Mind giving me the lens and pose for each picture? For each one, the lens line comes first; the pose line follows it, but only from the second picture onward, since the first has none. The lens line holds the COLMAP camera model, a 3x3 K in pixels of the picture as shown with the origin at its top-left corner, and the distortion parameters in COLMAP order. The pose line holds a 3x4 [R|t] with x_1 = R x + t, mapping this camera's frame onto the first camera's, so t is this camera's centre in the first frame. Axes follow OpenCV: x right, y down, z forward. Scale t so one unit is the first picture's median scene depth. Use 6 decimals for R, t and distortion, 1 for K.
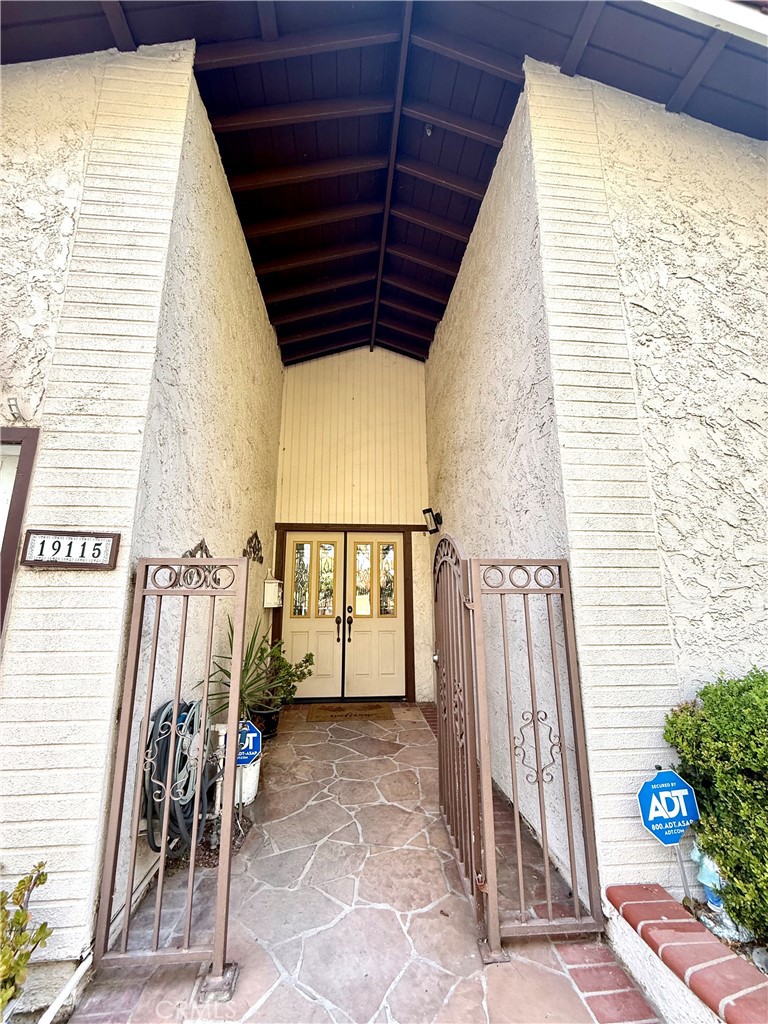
lens RADIAL K [[409.4, 0, 383.0], [0, 409.4, 510.4], [0, 0, 1]] dist [0.000624, 0.000363]
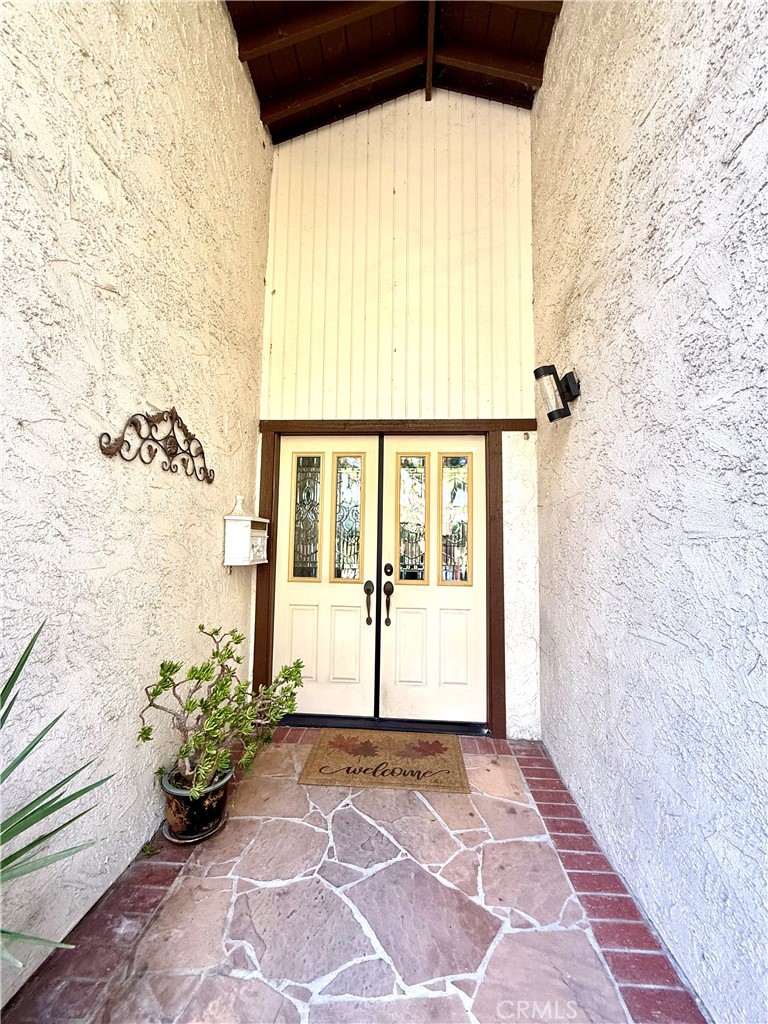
lens RADIAL K [[409.4, 0, 383.1], [0, 409.4, 510.5], [0, 0, 1]] dist [0.000624, 0.000363]
pose [[0.987131, 0.004870, -0.159837, 0.002115], [0.016241, 0.991315, 0.130506, 0.086243], [0.159084, -0.131422, 0.978479, 0.454815]]
